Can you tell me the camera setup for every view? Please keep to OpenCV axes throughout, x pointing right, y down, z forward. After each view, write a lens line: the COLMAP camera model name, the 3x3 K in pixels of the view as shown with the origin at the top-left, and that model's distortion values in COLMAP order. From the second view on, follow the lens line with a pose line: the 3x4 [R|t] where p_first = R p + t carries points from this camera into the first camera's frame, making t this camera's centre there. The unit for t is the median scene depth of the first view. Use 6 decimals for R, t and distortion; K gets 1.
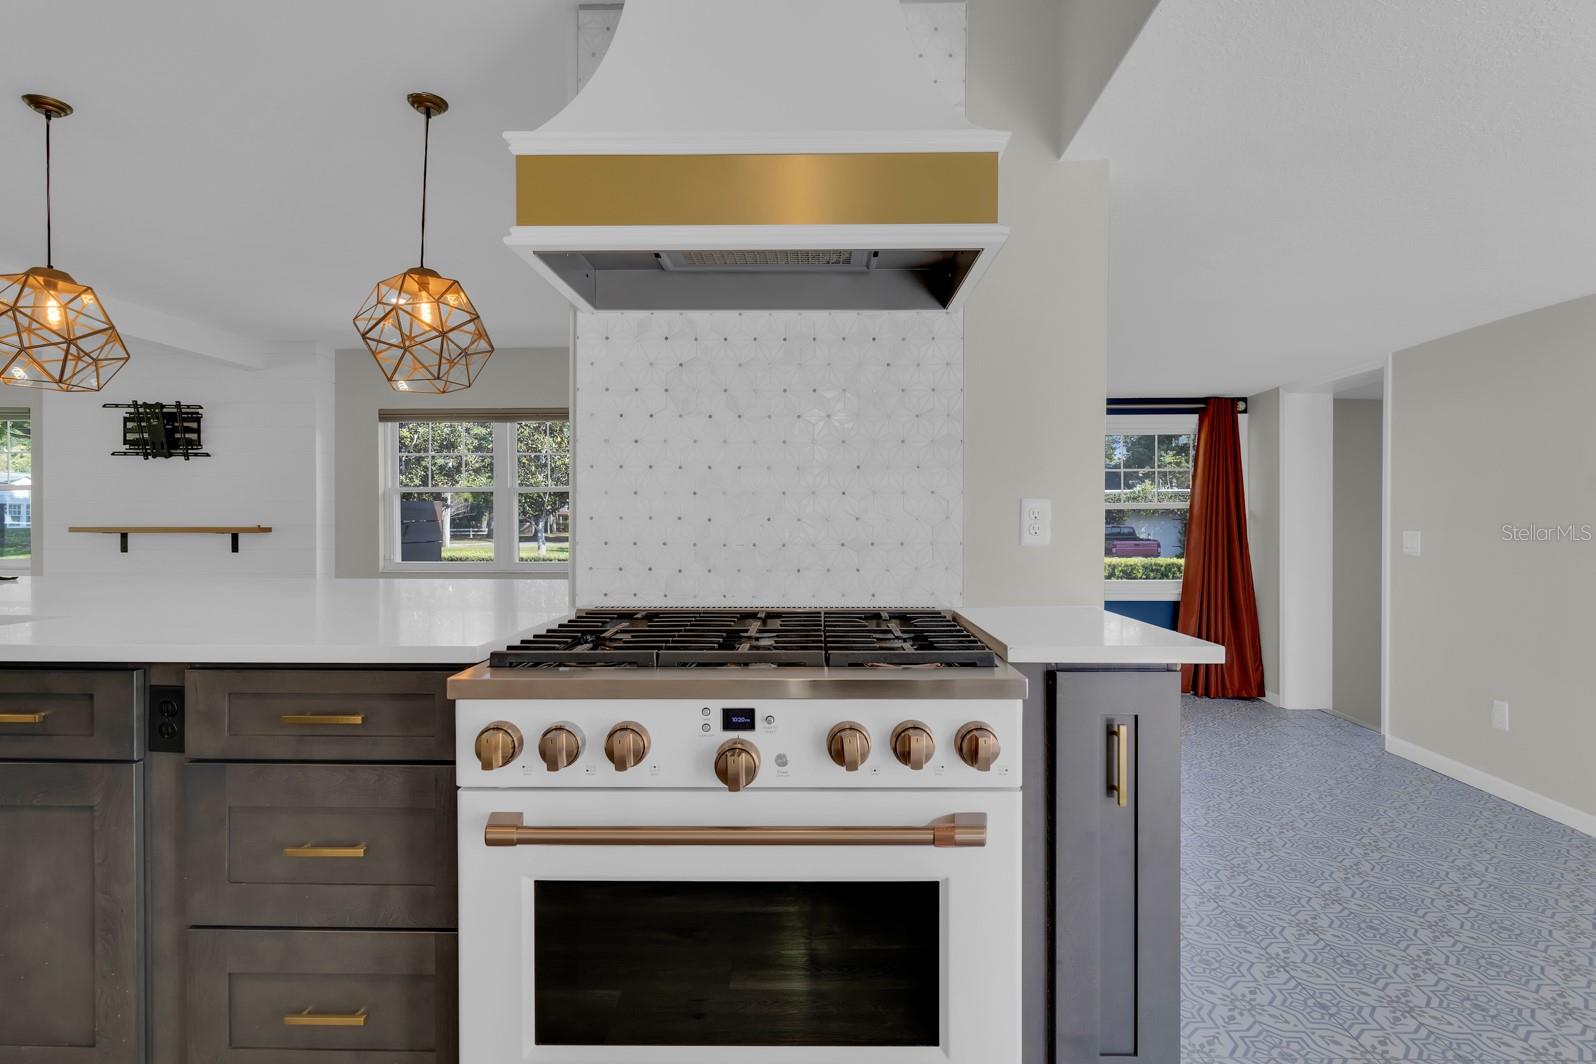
lens RADIAL K [[831.8, 0, 750.1], [0, 831.8, 524.0], [0, 0, 1]] dist [0.001622, -0.000270]
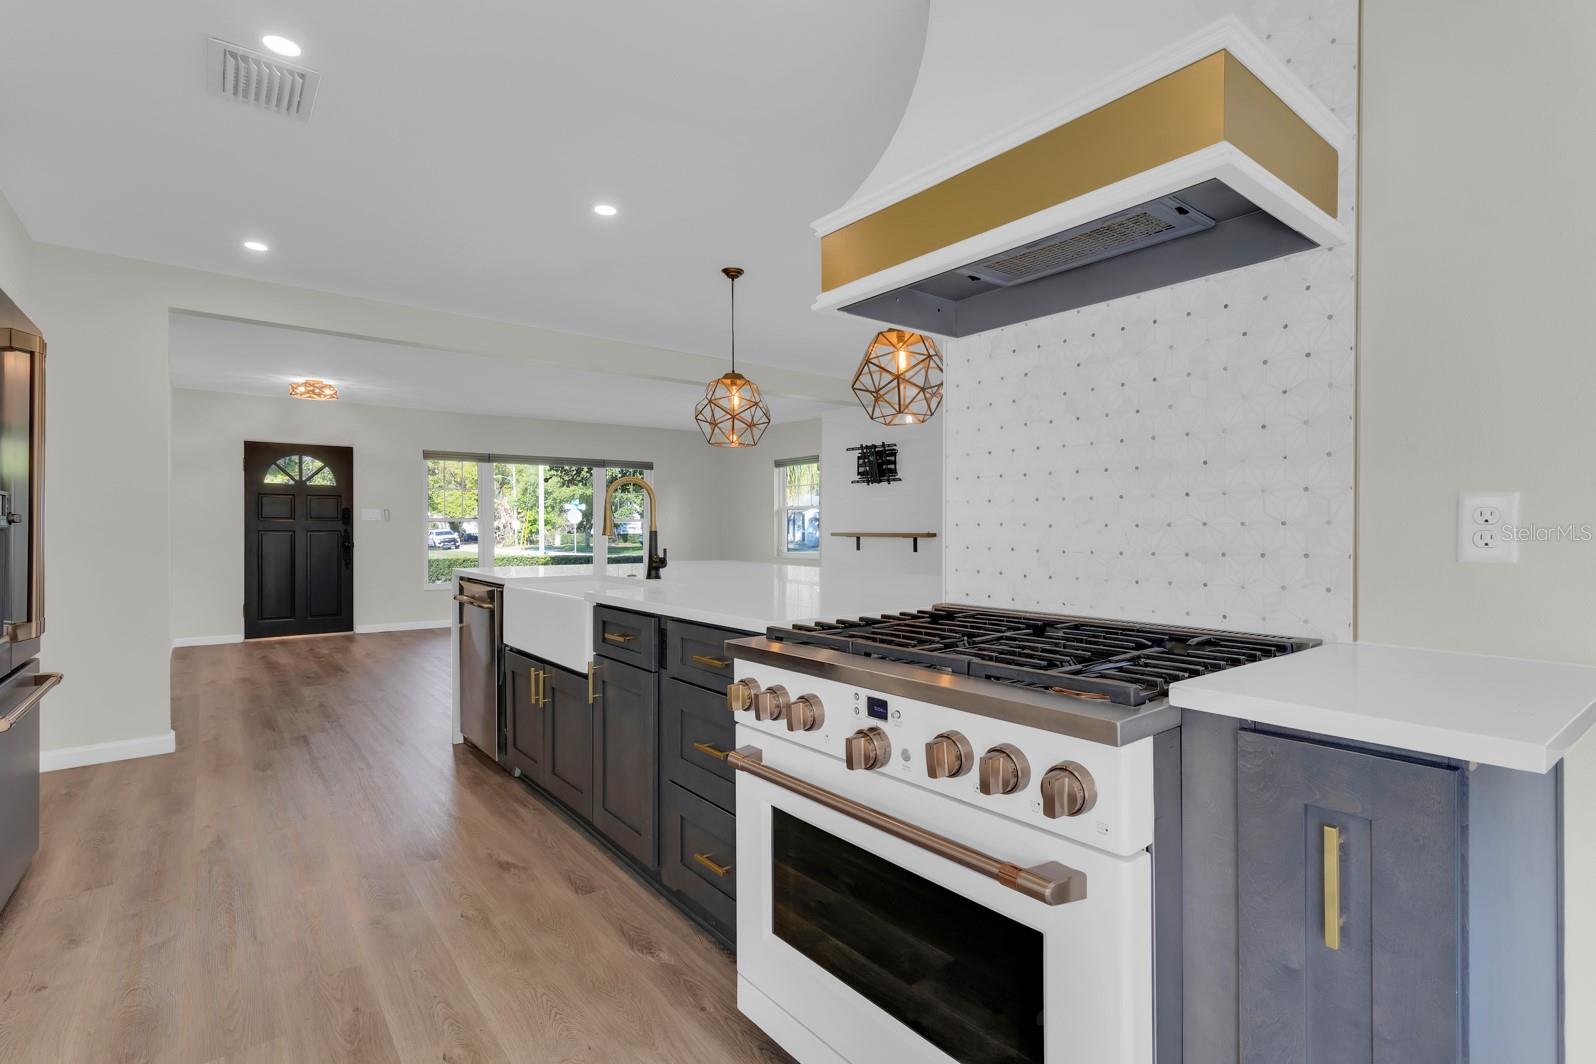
lens RADIAL K [[769.6, 0, 815.3], [0, 769.6, 527.5], [0, 0, 1]] dist [0.001272, 0.000007]
pose [[0.638011, -0.002628, -0.770023, 0.478080], [-0.001037, 0.999990, -0.004272, 0.000957], [0.770027, 0.003524, 0.638002, 0.195975]]
